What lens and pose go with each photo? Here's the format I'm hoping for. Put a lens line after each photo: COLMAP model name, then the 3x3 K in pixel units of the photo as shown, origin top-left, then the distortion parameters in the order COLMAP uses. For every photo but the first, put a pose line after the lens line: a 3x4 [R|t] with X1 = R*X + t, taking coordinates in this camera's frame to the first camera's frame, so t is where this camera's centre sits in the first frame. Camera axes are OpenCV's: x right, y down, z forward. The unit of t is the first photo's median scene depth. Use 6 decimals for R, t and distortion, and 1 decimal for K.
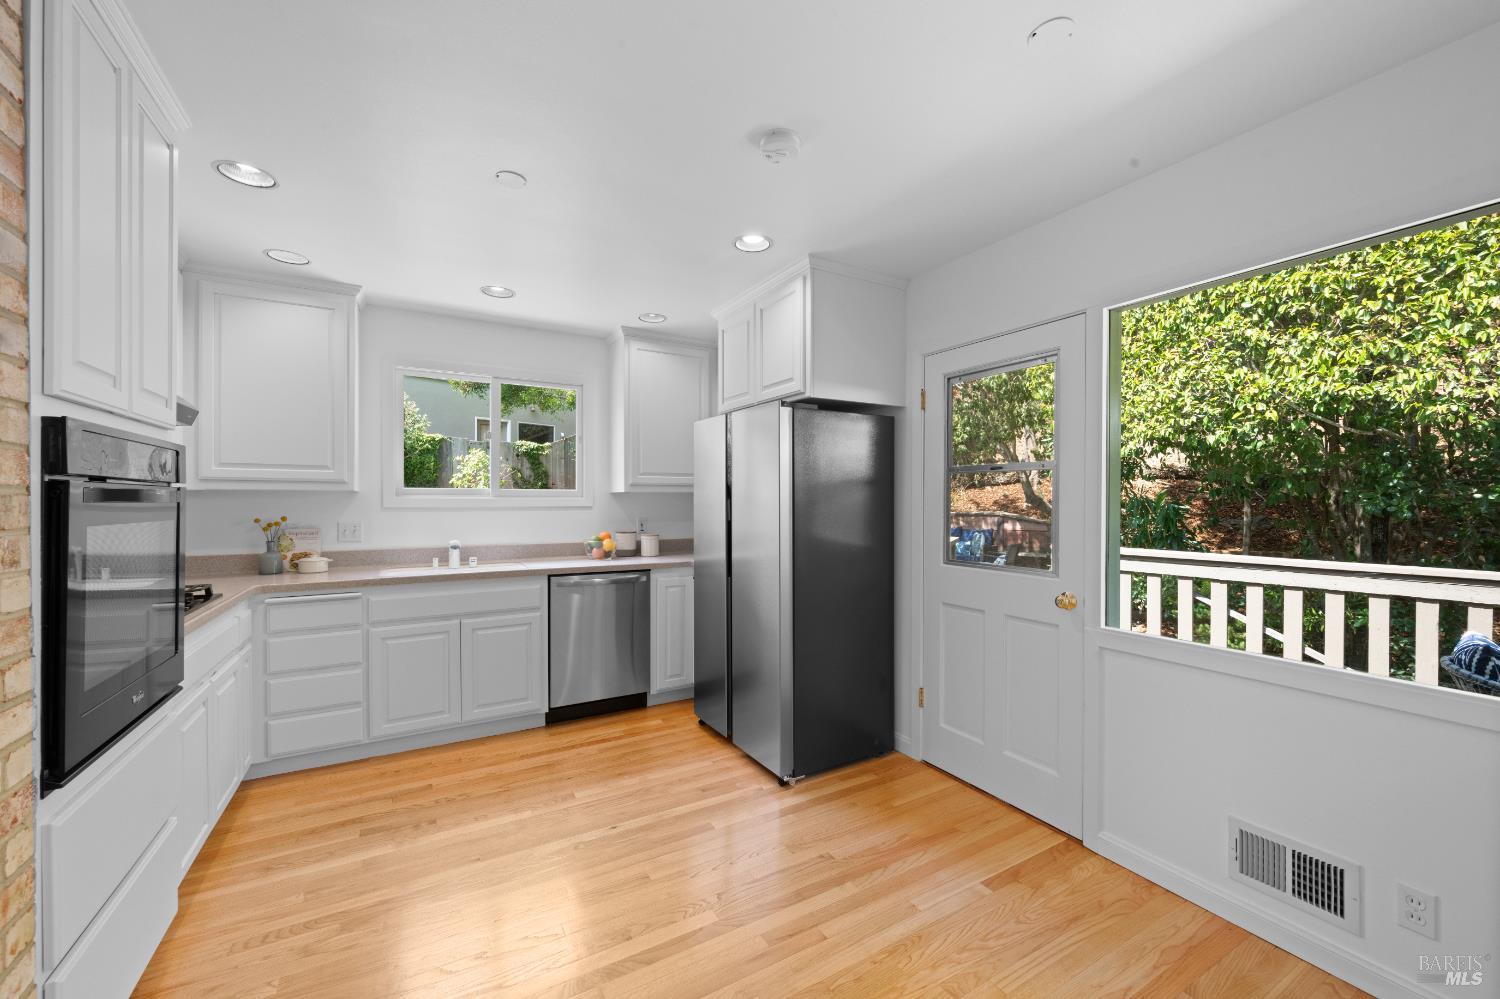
lens RADIAL K [[586.8, 0, 752.0], [0, 586.8, 497.5], [0, 0, 1]] dist [-0.000464, -0.000058]
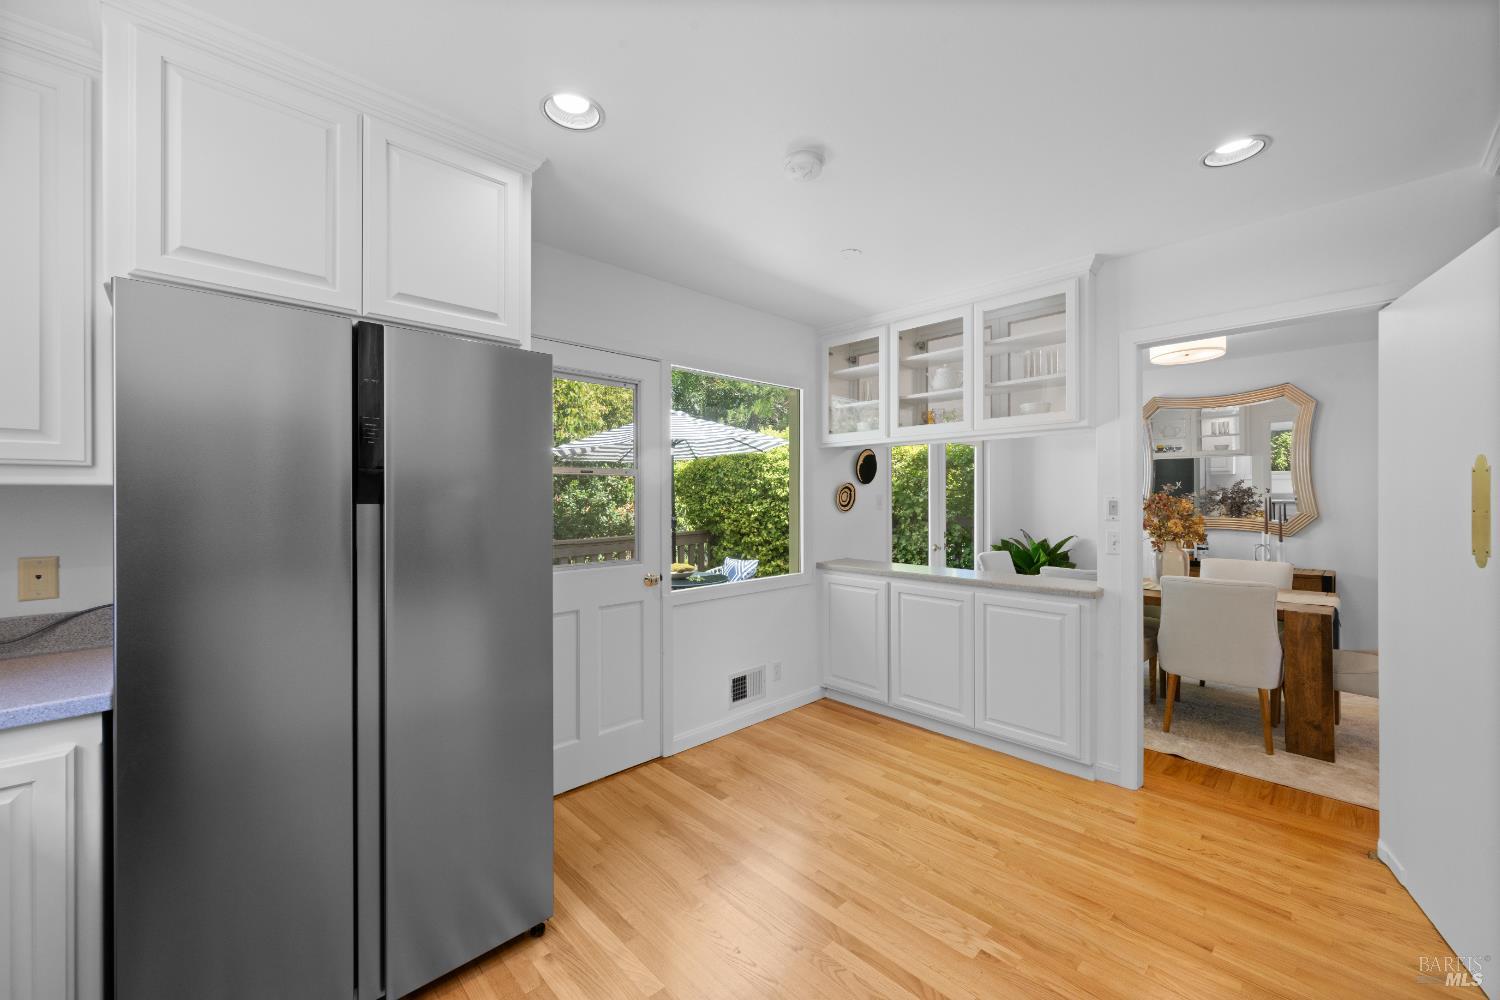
lens RADIAL K [[586.8, 0, 752.4], [0, 586.8, 499.2], [0, 0, 1]] dist [-0.000464, -0.000058]
pose [[-0.240649, -0.000664, 0.970612, -0.756718], [0.002974, 0.999995, 0.001421, -0.001848], [-0.970608, 0.003228, -0.240646, 1.075343]]
